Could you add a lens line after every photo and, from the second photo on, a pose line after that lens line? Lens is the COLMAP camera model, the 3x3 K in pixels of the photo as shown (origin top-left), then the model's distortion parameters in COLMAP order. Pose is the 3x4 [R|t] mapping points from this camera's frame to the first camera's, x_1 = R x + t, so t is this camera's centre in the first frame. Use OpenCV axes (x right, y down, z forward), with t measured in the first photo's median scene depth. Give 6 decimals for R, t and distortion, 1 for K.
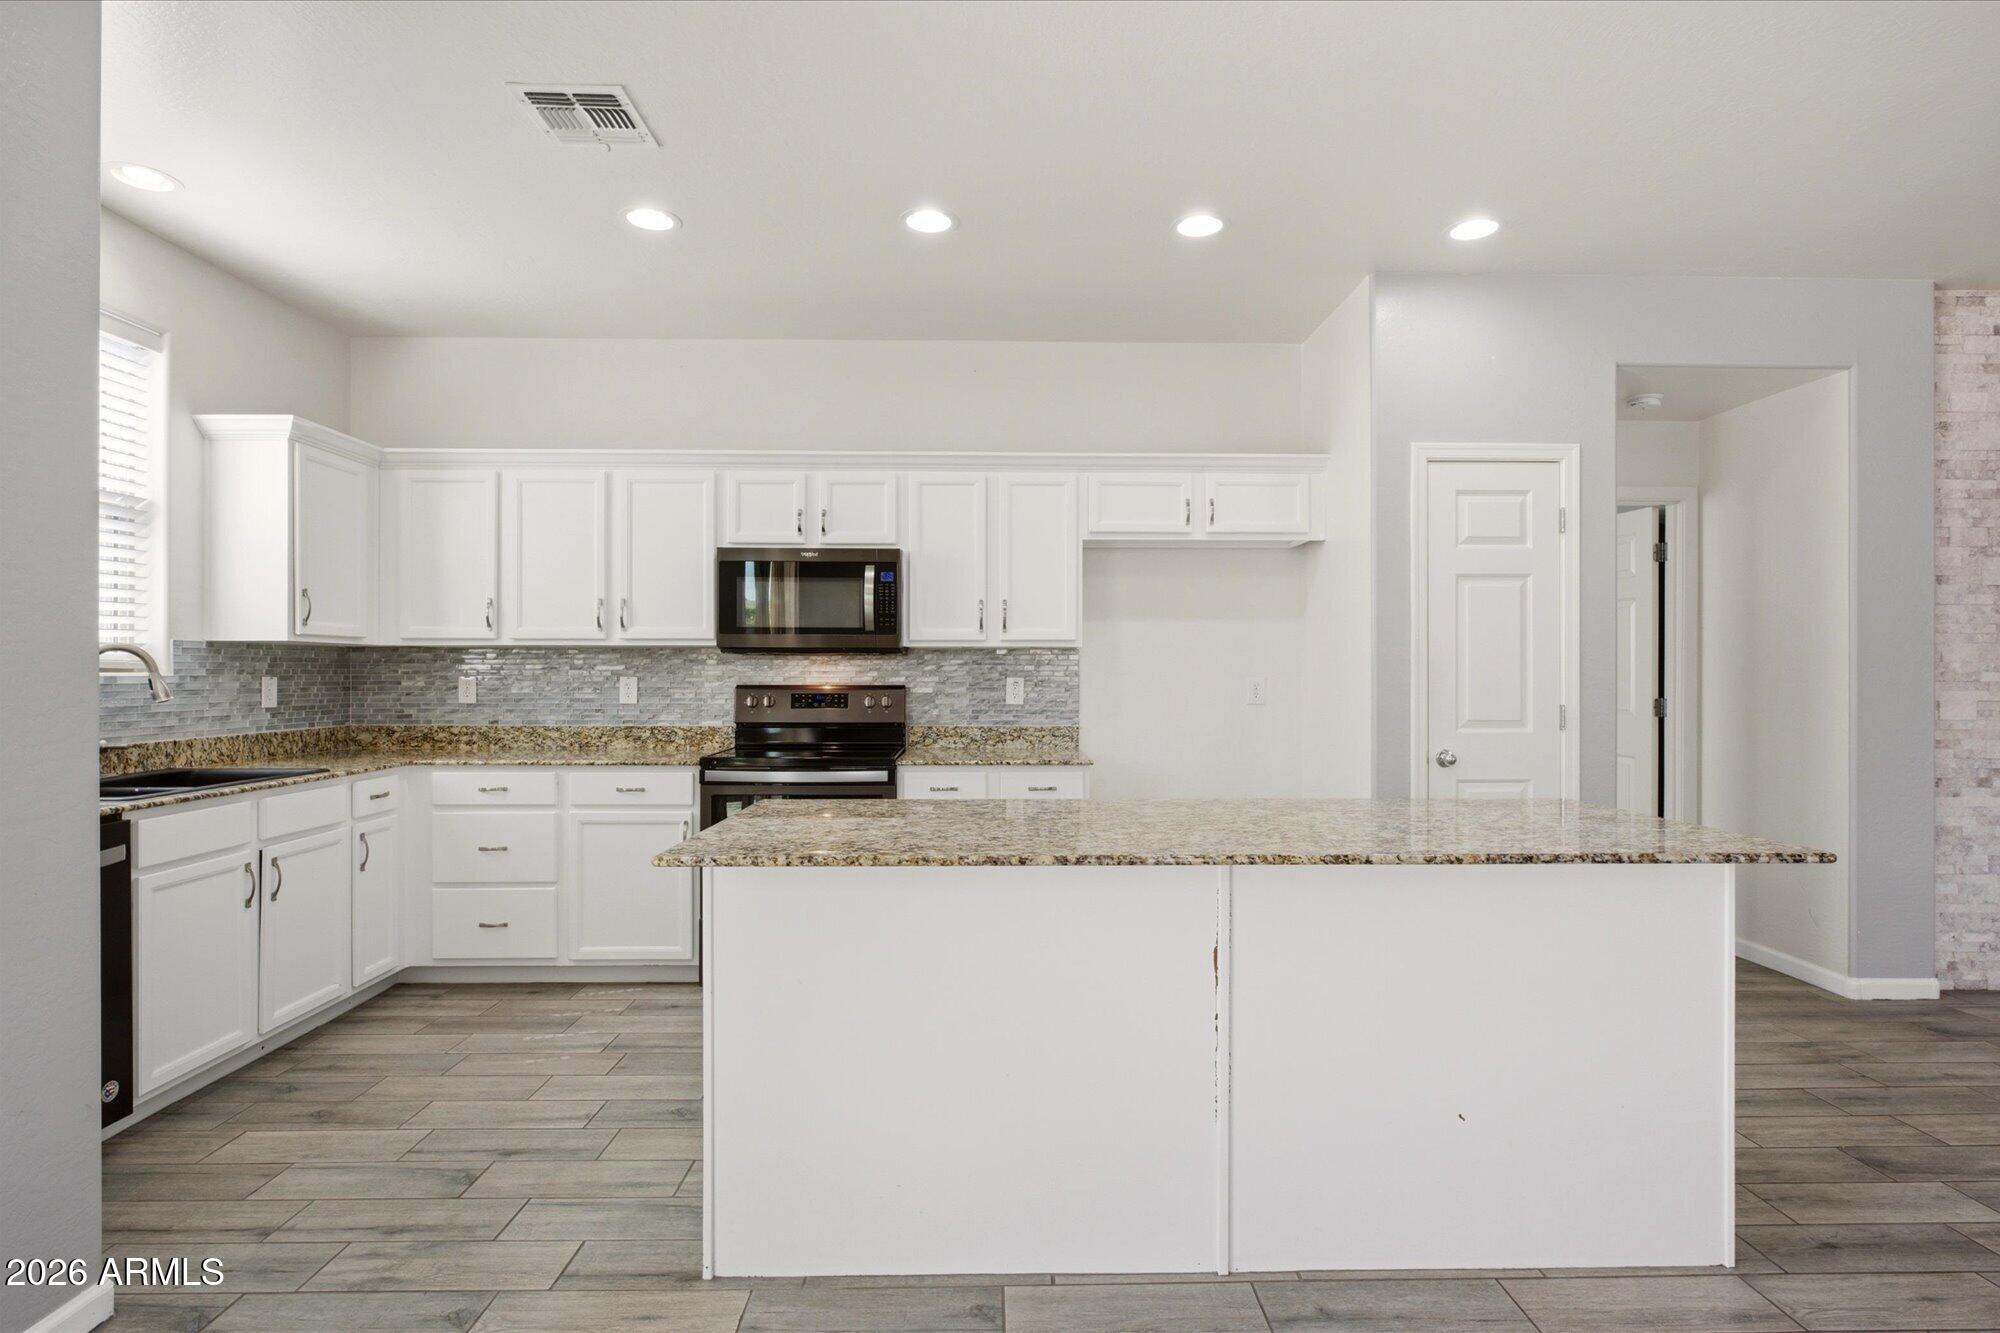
lens RADIAL K [[996.1, 0, 1000.6], [0, 996.1, 674.0], [0, 0, 1]] dist [-0.003099, 0.000623]
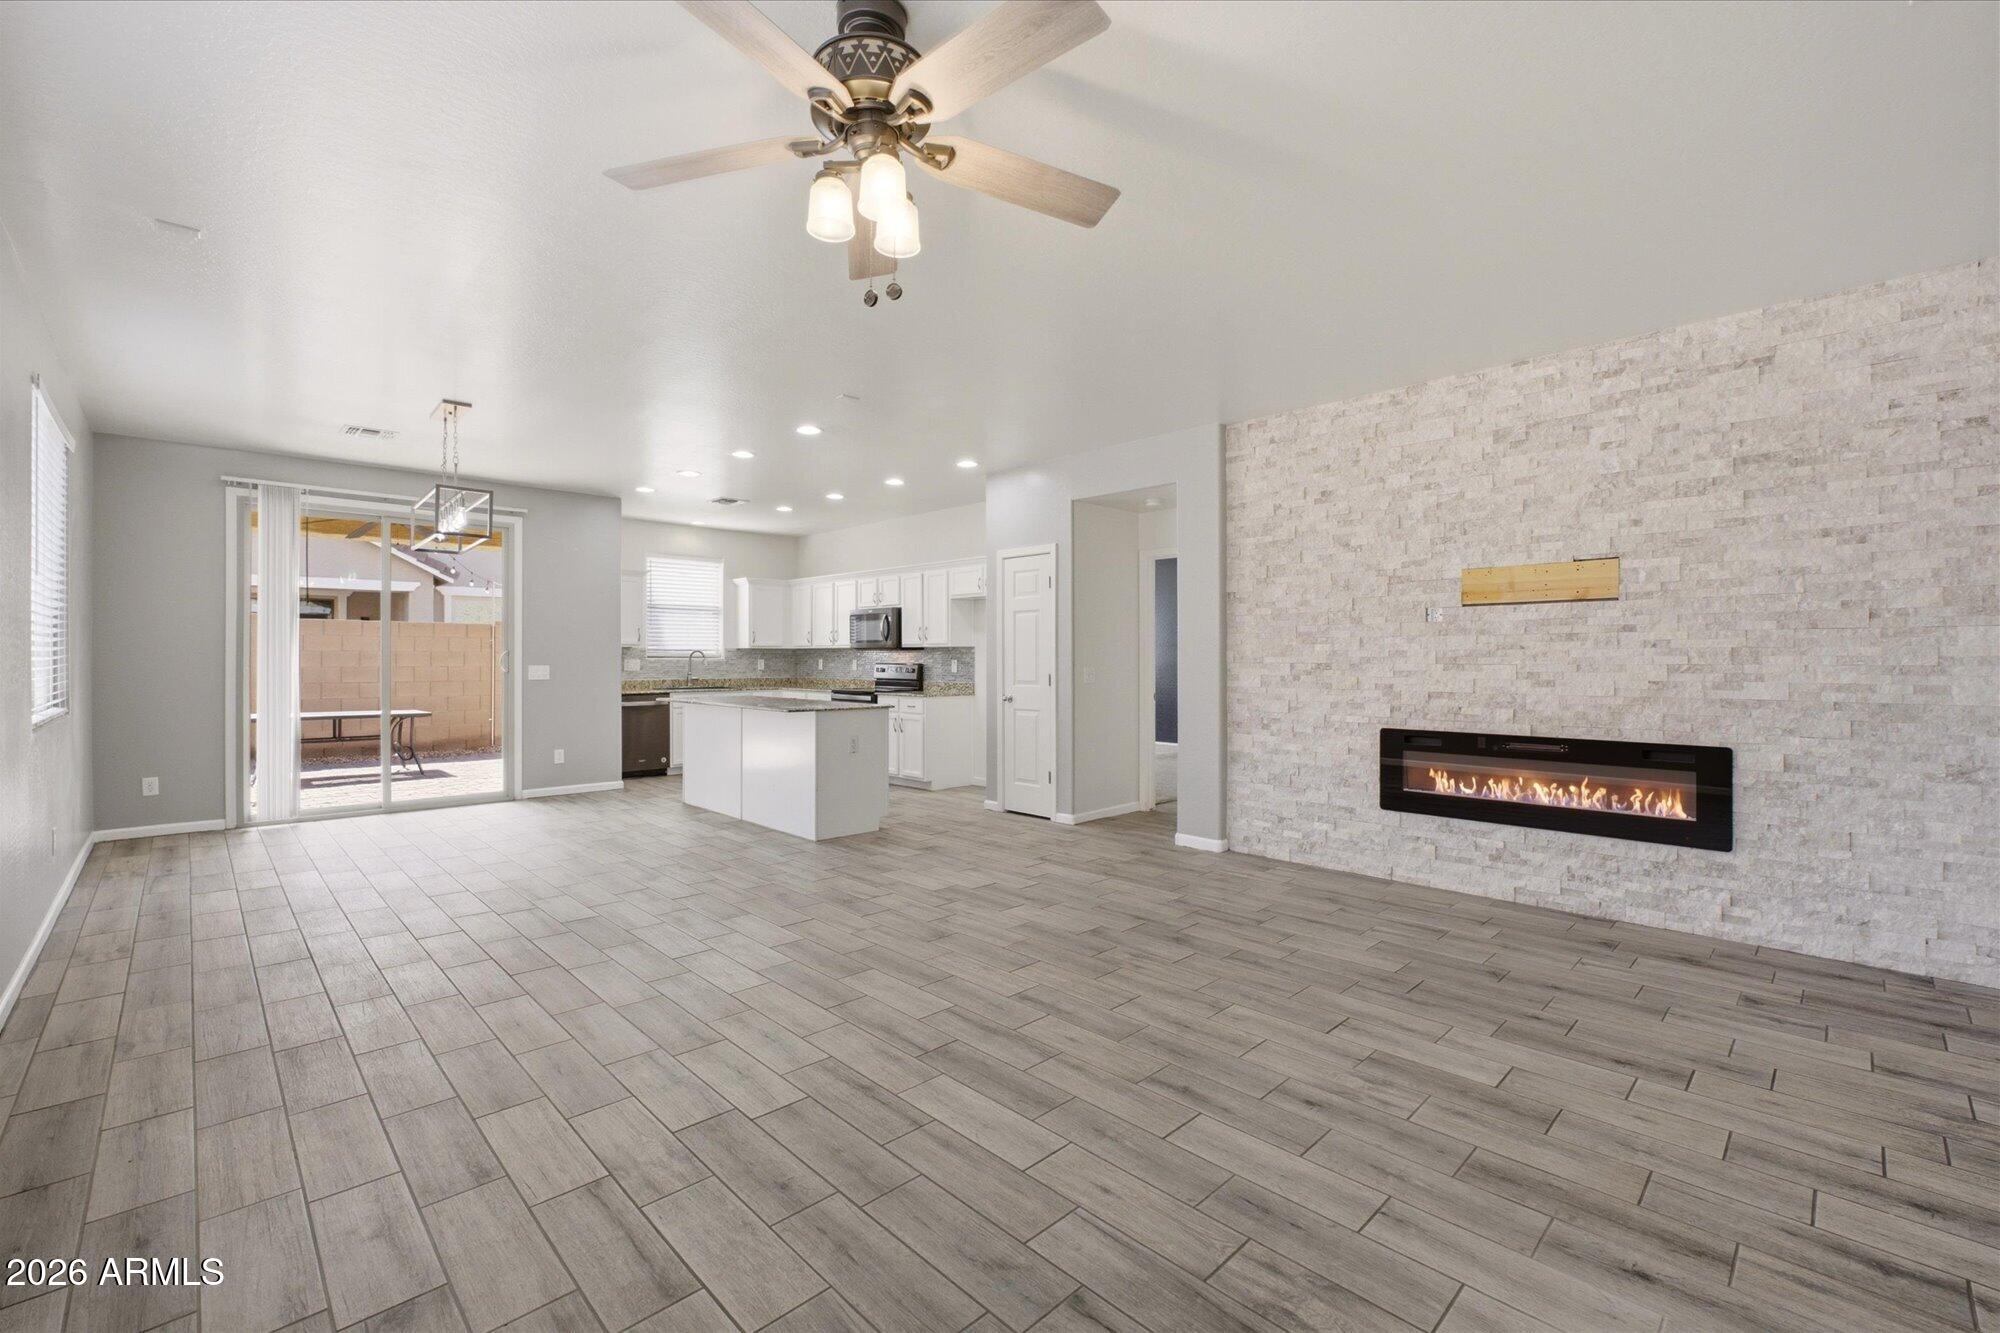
lens RADIAL K [[842.9, 0, 1000.5], [0, 842.9, 659.6], [0, 0, 1]] dist [-0.010731, 0.000219]
pose [[0.680500, 0.000357, -0.732748, 1.686073], [0.000670, 0.999999, 0.001109, 0.000393], [0.732748, -0.001246, 0.680499, -0.226415]]
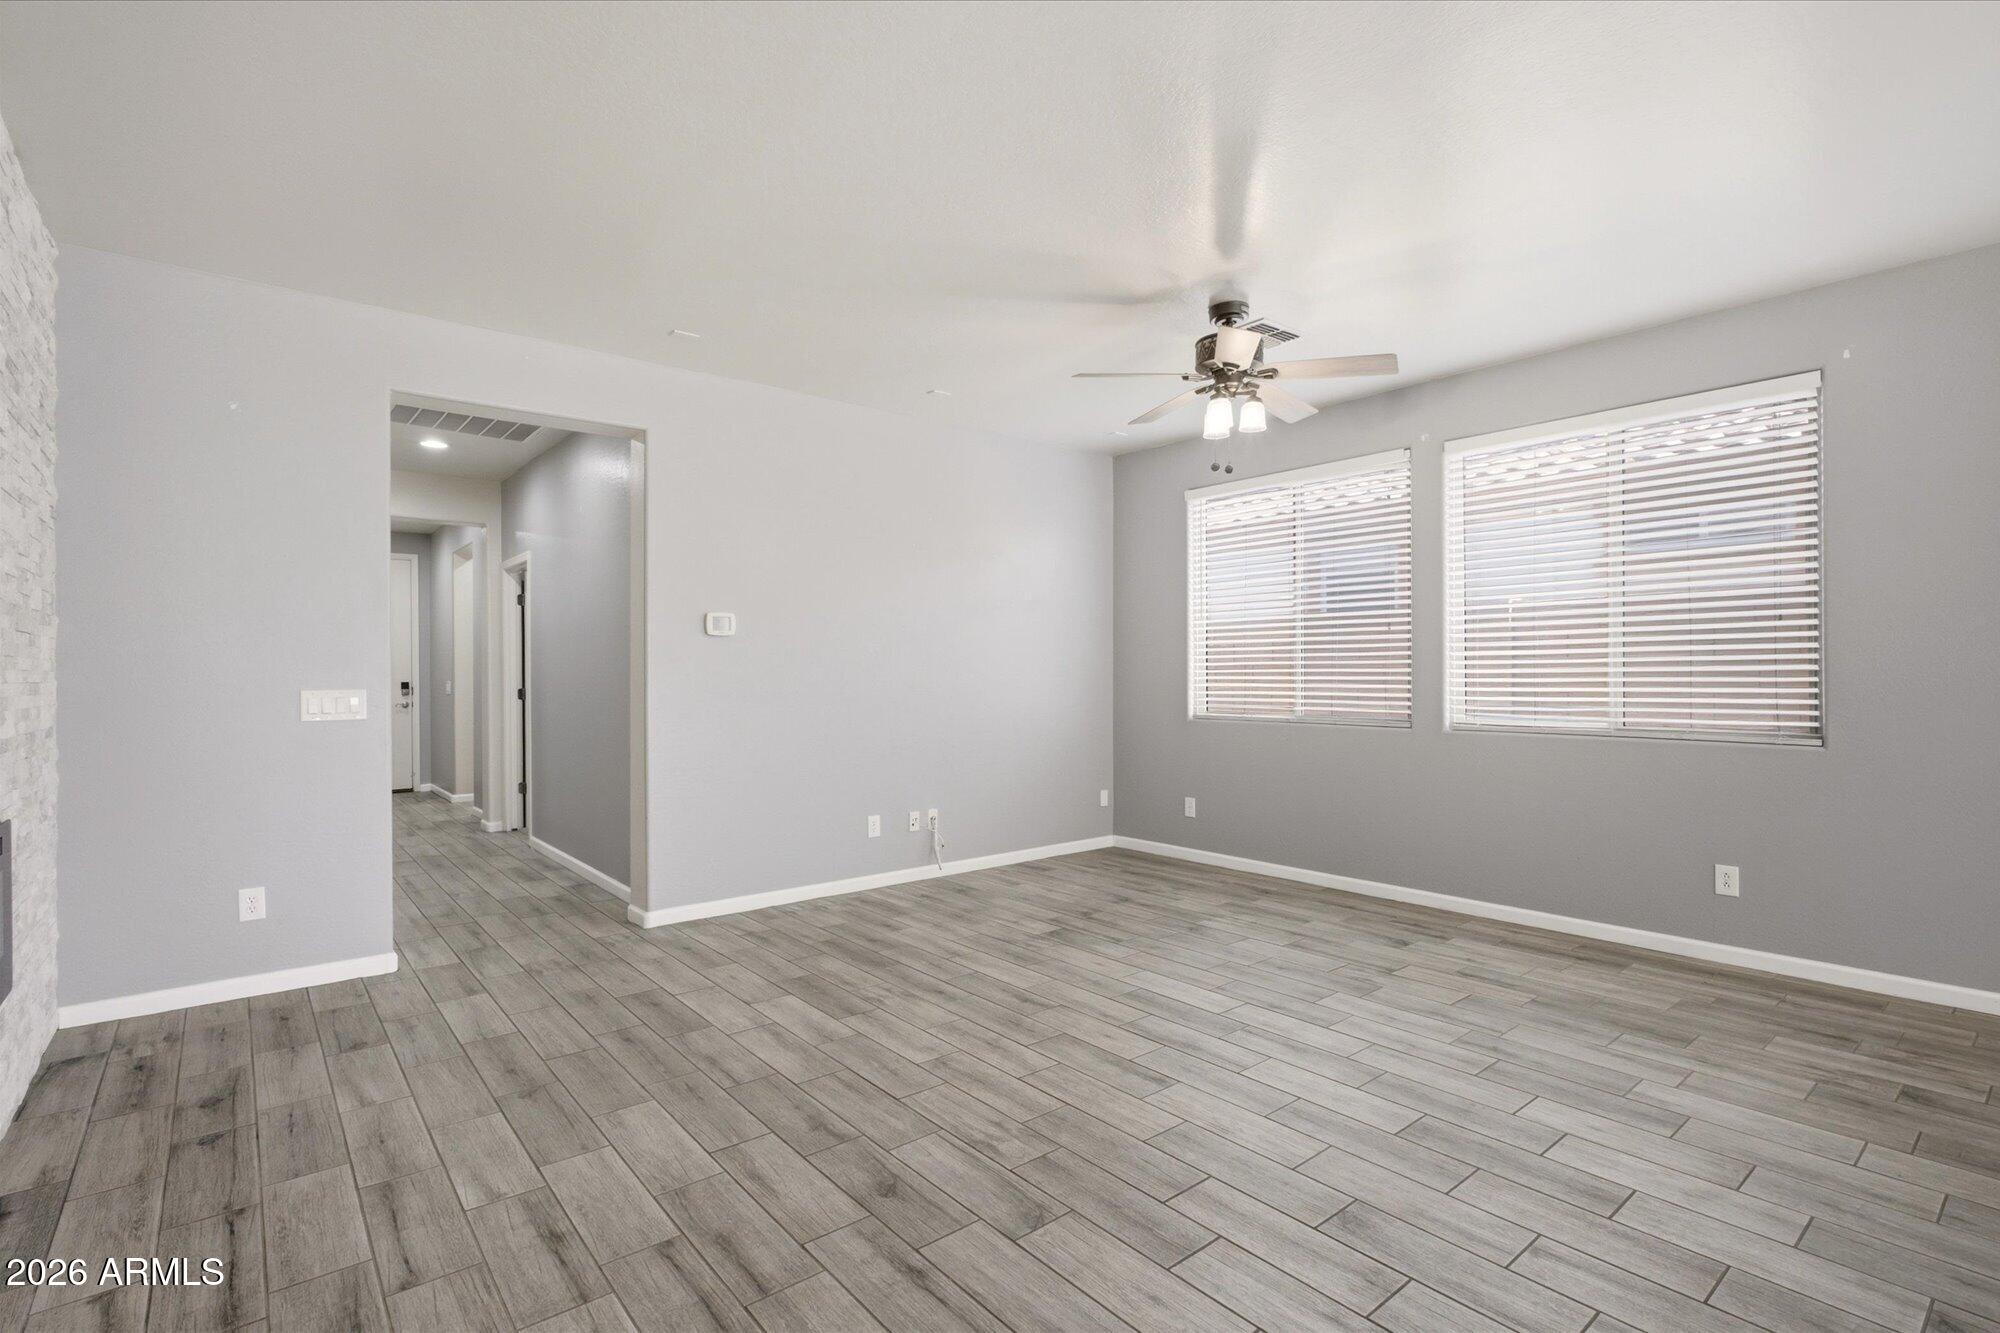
lens RADIAL K [[937.9, 0, 992.5], [0, 937.9, 674.4], [0, 0, 1]] dist [-0.002490, -0.000054]
pose [[-0.611972, -0.000511, 0.790880, 0.632821], [0.001190, 0.999998, 0.001567, 0.000966], [-0.790879, 0.001900, -0.611970, 0.868072]]
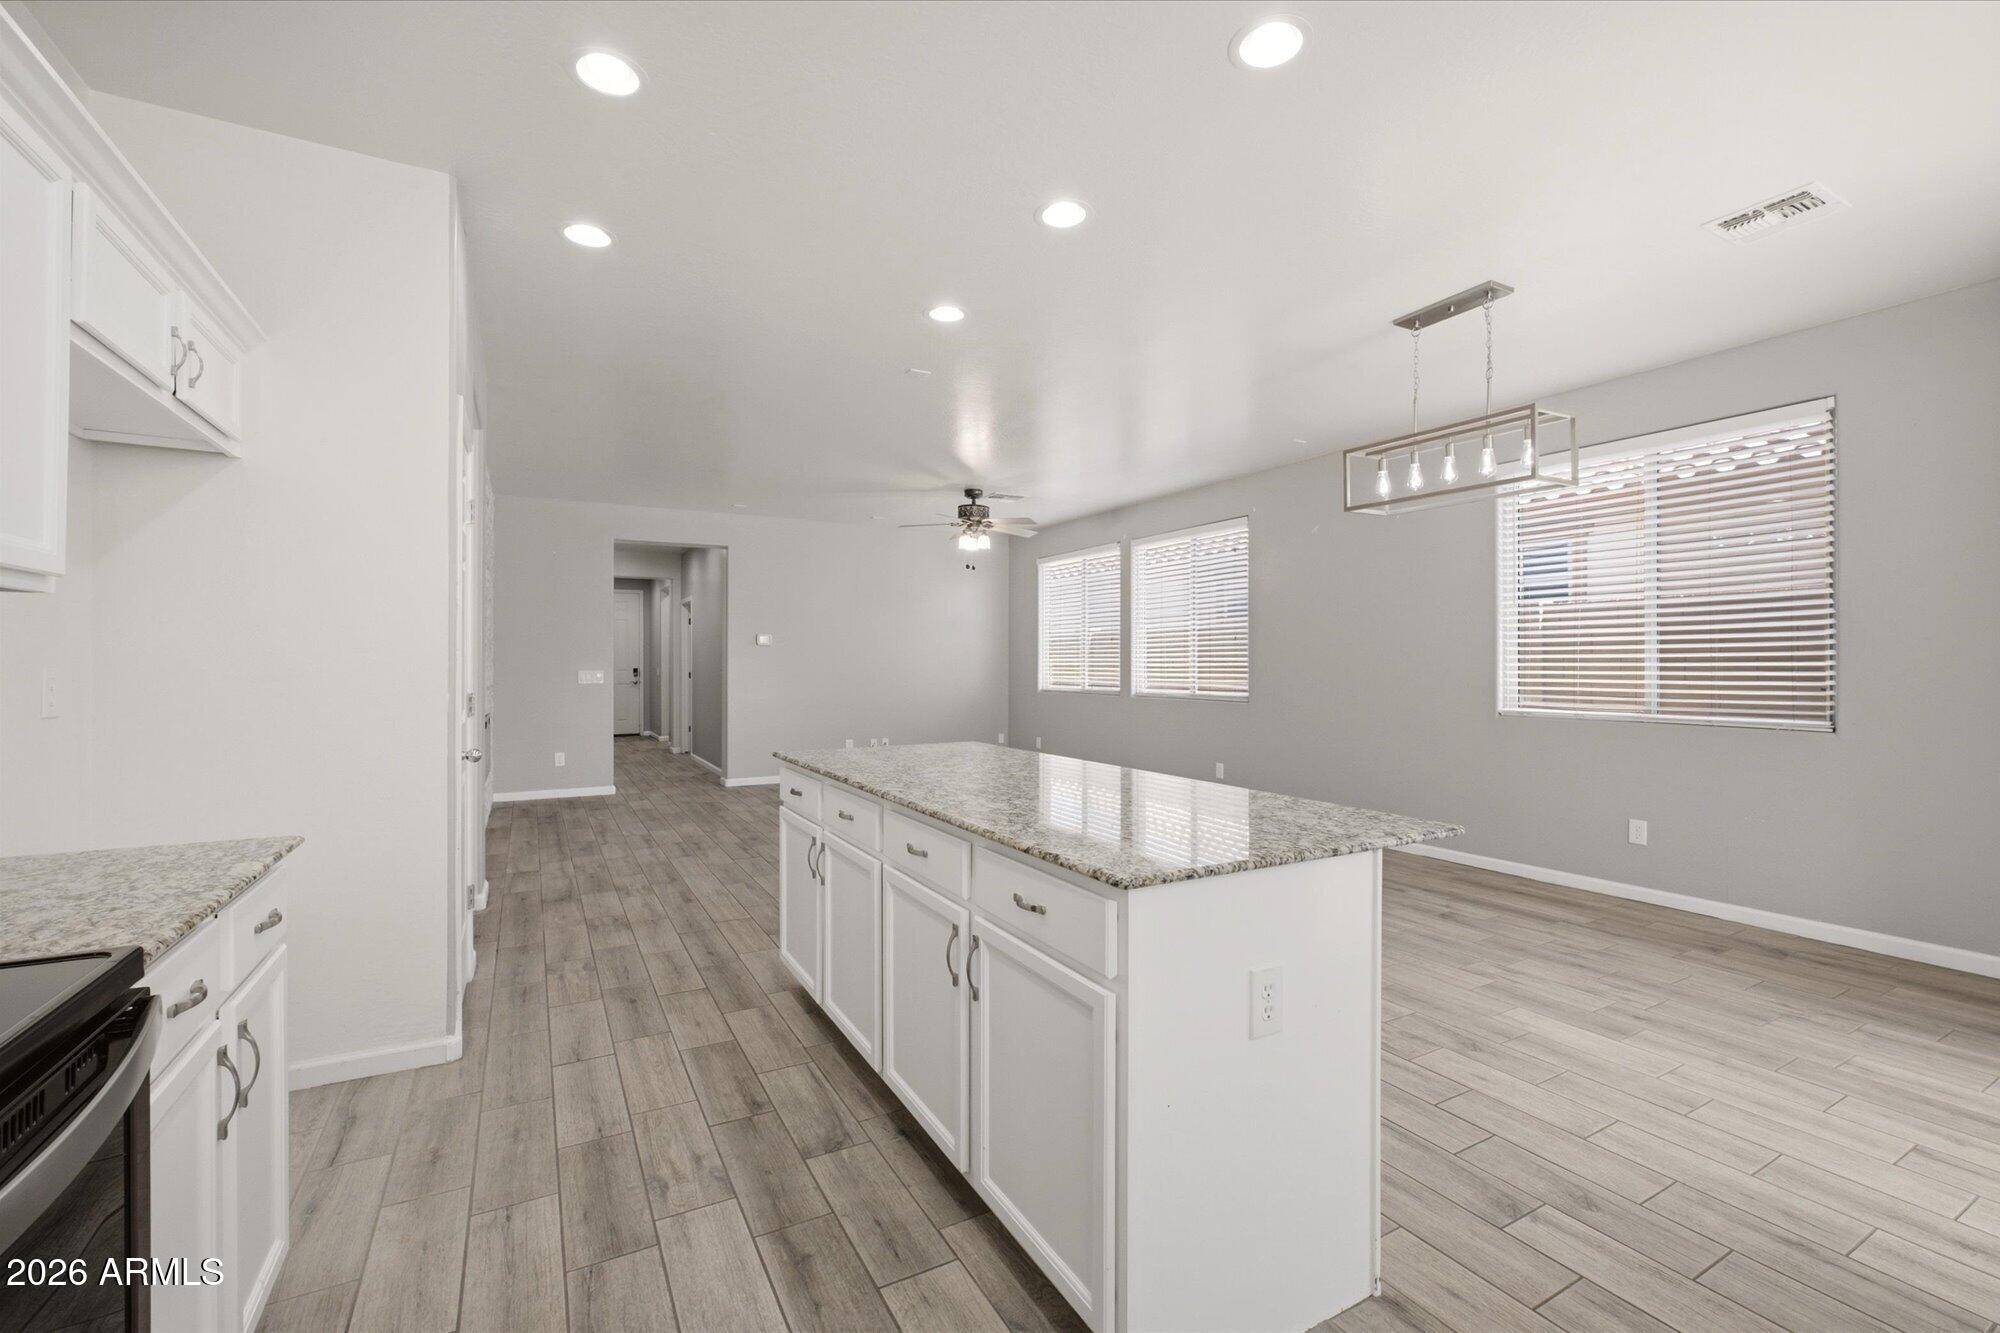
lens RADIAL K [[841.5, 0, 1011.1], [0, 841.5, 667.3], [0, 0, 1]] dist [-0.039406, 0.000081]
pose [[-0.479461, -0.004142, 0.877553, -0.426577], [-0.003761, 0.999989, 0.002665, 0.001549], [-0.877555, -0.002023, -0.479472, 0.886730]]
